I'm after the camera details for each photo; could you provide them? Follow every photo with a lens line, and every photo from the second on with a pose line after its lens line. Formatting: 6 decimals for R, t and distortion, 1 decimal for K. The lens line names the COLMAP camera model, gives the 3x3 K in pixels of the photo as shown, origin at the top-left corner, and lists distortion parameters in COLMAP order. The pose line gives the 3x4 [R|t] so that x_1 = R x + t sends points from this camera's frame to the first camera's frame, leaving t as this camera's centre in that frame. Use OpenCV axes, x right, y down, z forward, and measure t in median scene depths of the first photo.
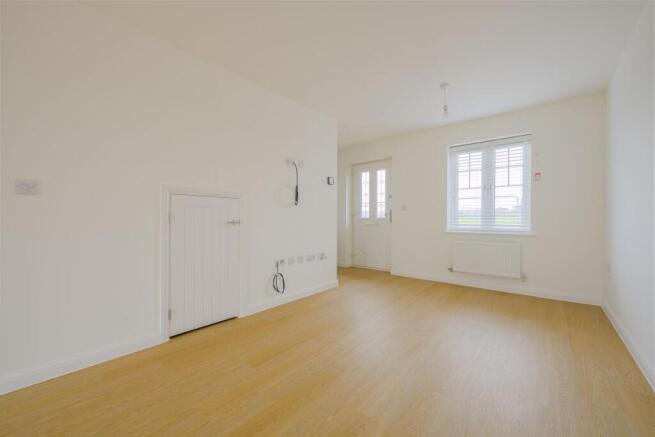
lens RADIAL K [[259.9, 0, 329.6], [0, 259.9, 219.5], [0, 0, 1]] dist [-0.000609, -0.000026]
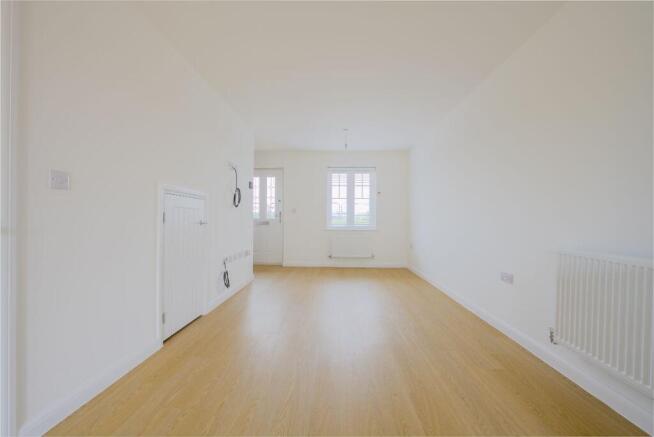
lens RADIAL K [[259.5, 0, 329.1], [0, 259.5, 219.5], [0, 0, 1]] dist [-0.000609, -0.000026]
pose [[0.781692, 0.004818, 0.623646, -0.403275], [-0.003635, 0.999988, -0.003170, 0.000425], [-0.623654, 0.000212, 0.781700, -0.072198]]
